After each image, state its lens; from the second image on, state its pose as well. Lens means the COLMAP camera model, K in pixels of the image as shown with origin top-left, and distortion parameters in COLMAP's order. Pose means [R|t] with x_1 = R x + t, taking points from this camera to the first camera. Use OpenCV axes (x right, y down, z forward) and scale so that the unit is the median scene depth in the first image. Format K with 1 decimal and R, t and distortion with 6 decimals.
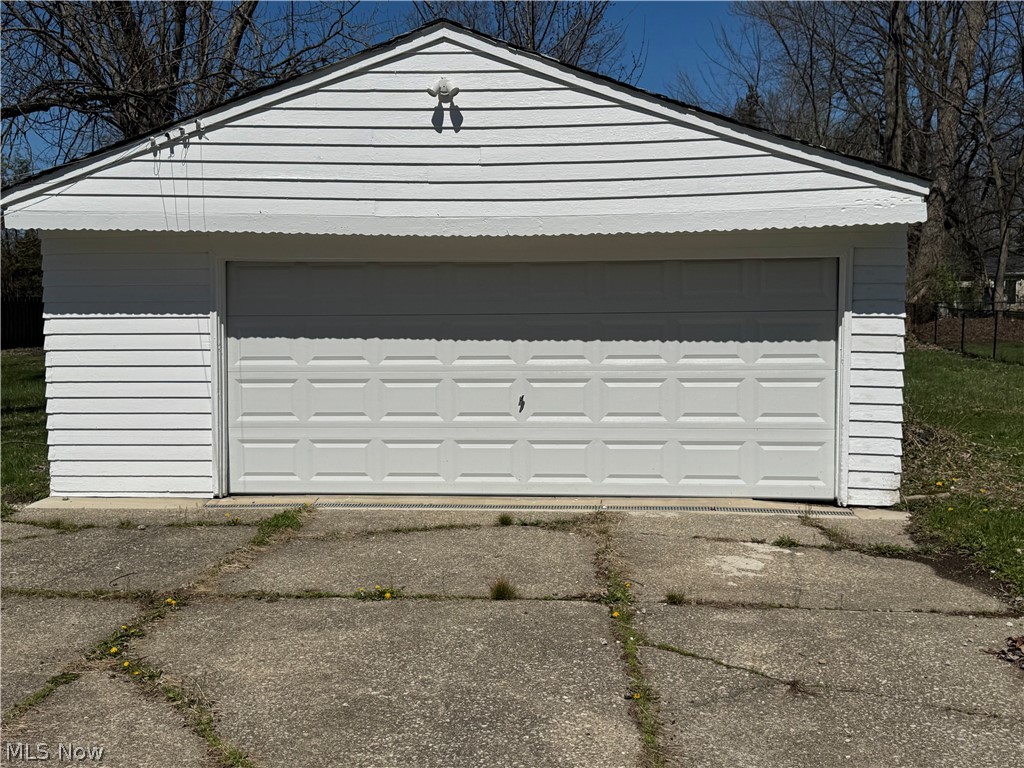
lens RADIAL K [[1068.1, 0, 512.0], [0, 1068.1, 384.0], [0, 0, 1]] dist [0.179762, -0.359821]
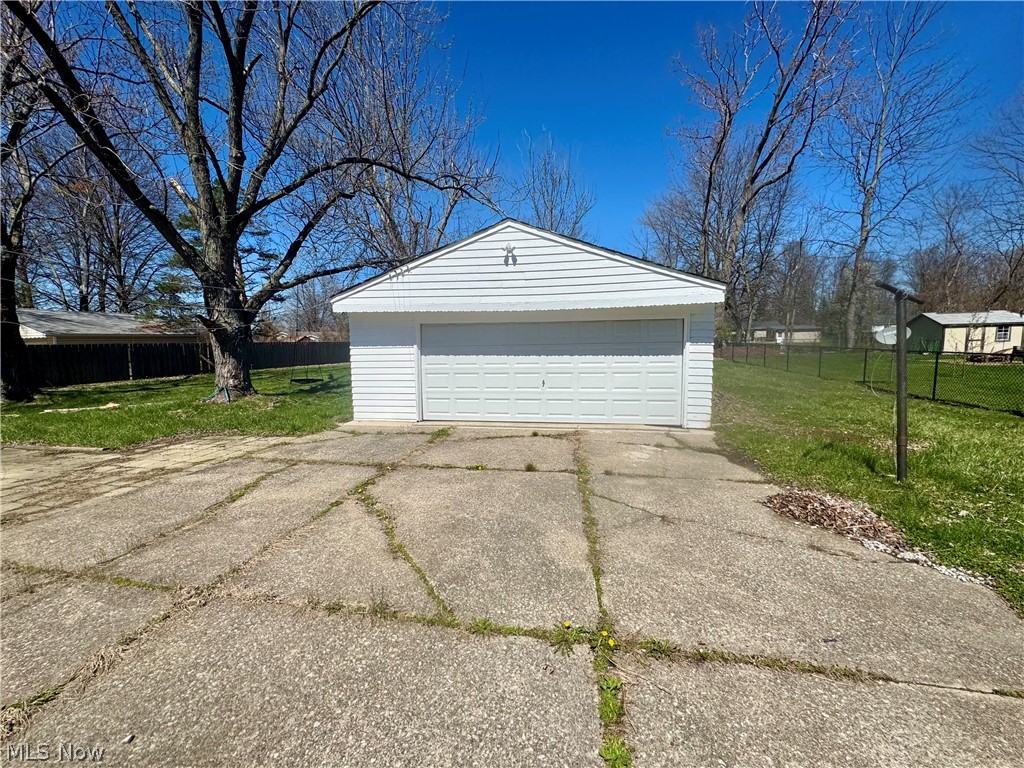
lens RADIAL K [[410.4, 0, 512.0], [0, 410.4, 384.0], [0, 0, 1]] dist [-0.001408, -0.000192]
pose [[0.995645, 0.000573, -0.093226, 0.026567], [0.001722, 0.999697, 0.024538, -0.002025], [0.093212, -0.024592, 0.995343, 0.120651]]
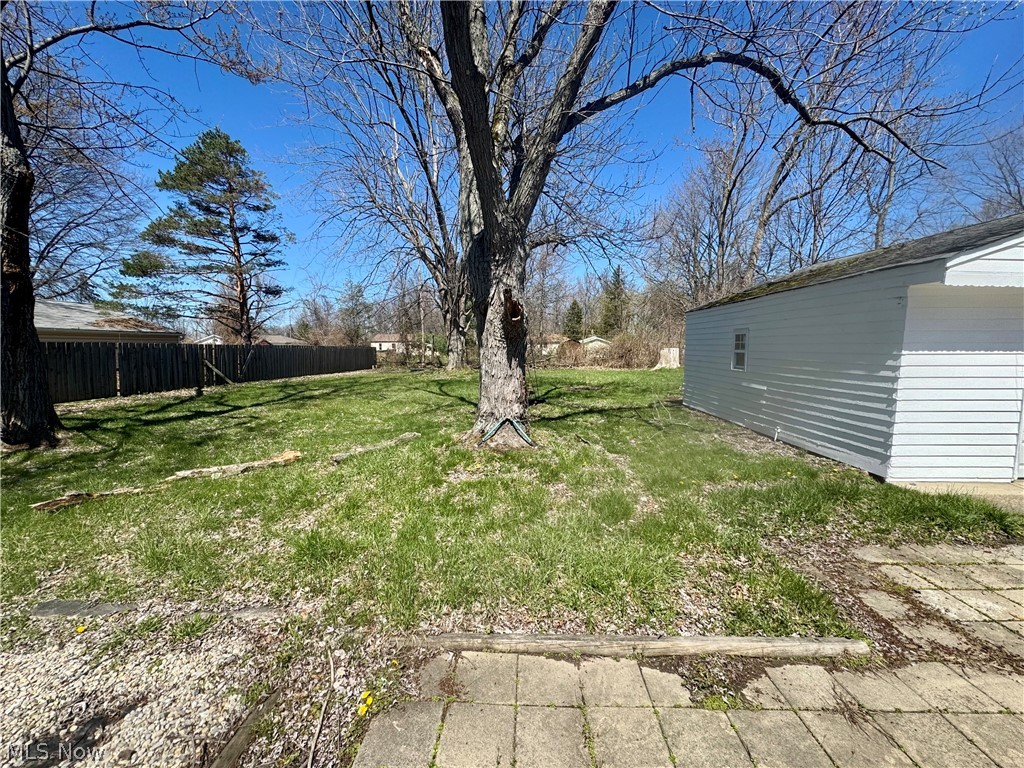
lens RADIAL K [[404.4, 0, 512.0], [0, 404.4, 384.0], [0, 0, 1]] dist [-0.000701, -0.000081]
pose [[0.996580, -0.001223, 0.082619, -1.143143], [0.000750, 0.999983, 0.005758, -0.030592], [-0.082624, -0.005676, 0.996565, 0.630579]]
